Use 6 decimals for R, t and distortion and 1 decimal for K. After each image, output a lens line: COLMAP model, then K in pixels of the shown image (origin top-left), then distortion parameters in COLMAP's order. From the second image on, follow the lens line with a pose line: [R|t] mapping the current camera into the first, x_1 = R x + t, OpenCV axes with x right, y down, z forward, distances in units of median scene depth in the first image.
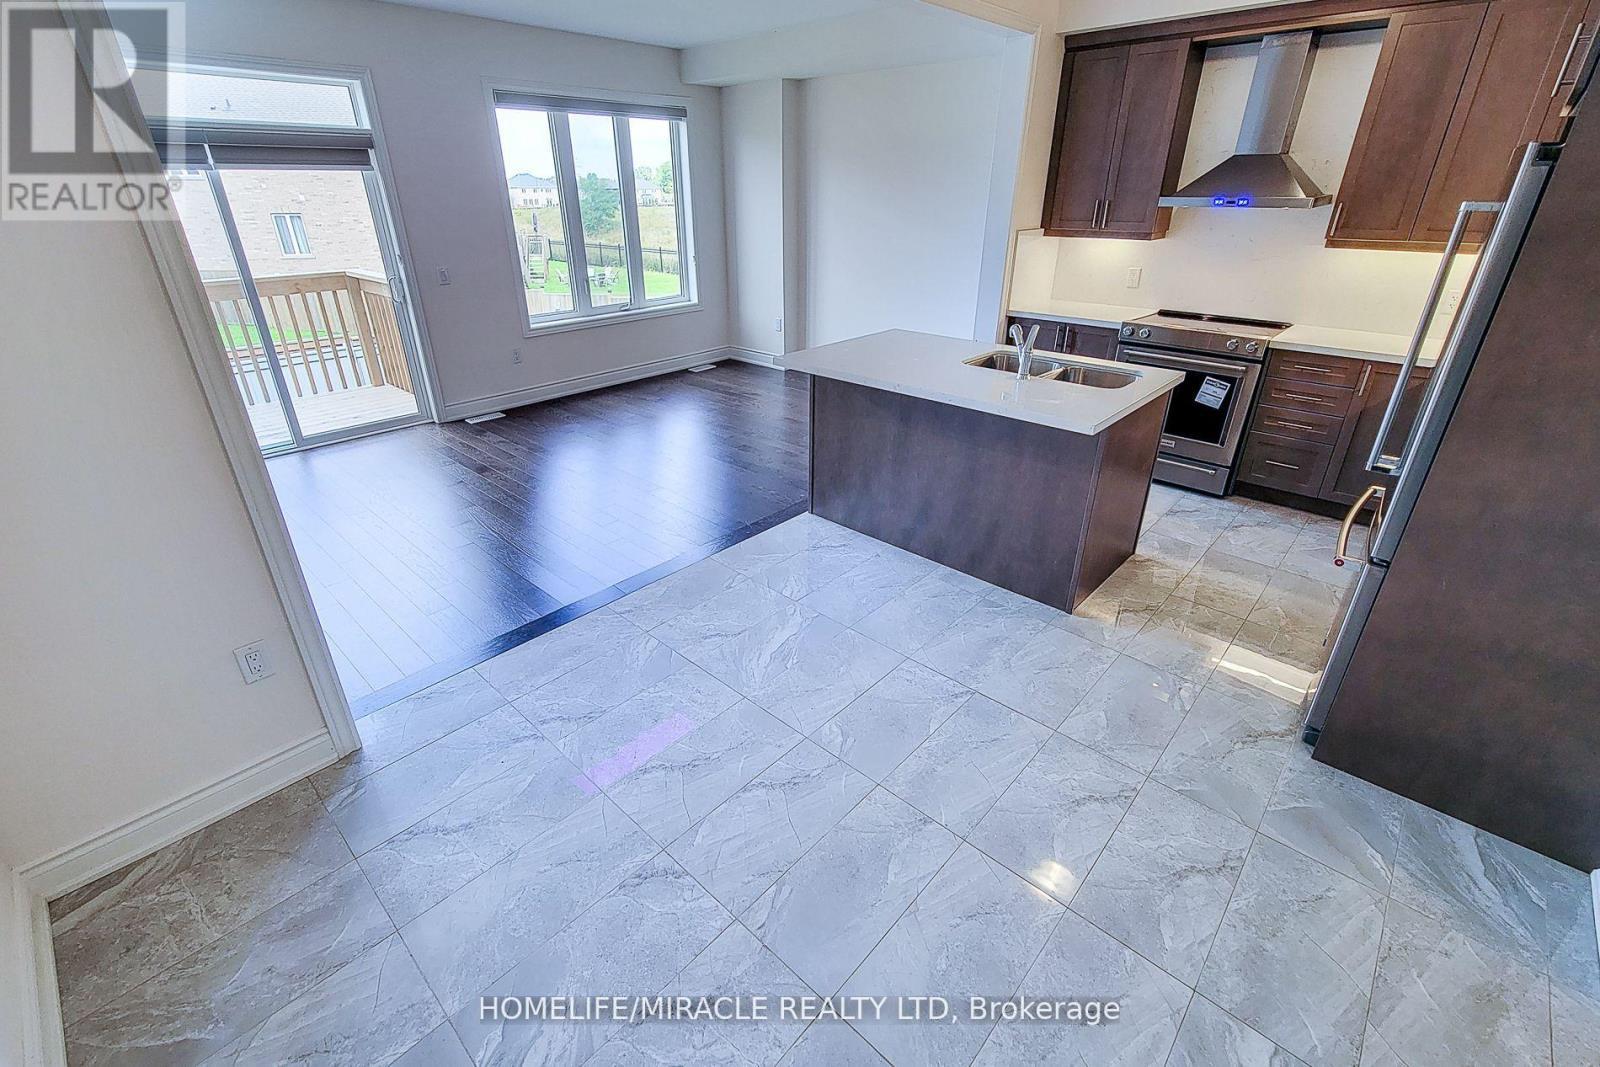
lens RADIAL K [[686.5, 0, 797.4], [0, 686.5, 515.6], [0, 0, 1]] dist [0.003476, 0.000436]
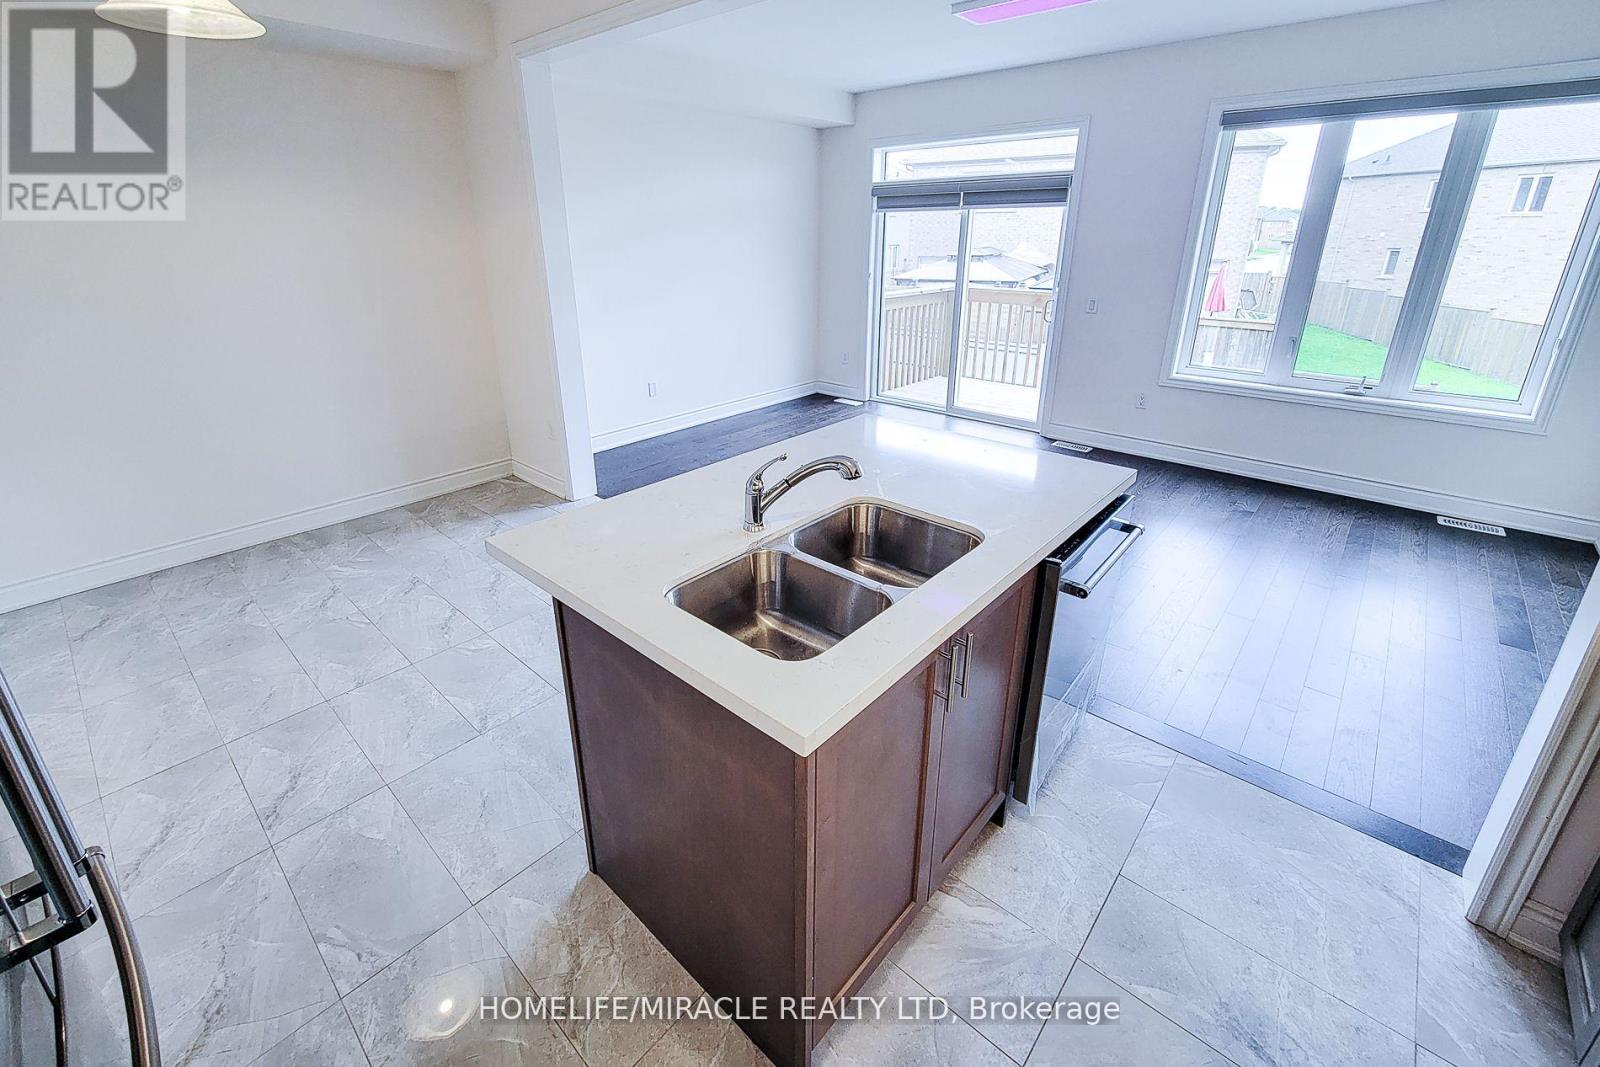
lens RADIAL K [[686.5, 0, 781.6], [0, 686.5, 461.1], [0, 0, 1]] dist [0.003476, 0.000436]
pose [[0.013228, 0.325868, -0.945323, 0.962581], [-0.430066, 0.855347, 0.288833, -0.472855], [0.902700, 0.402731, 0.151459, 1.011274]]
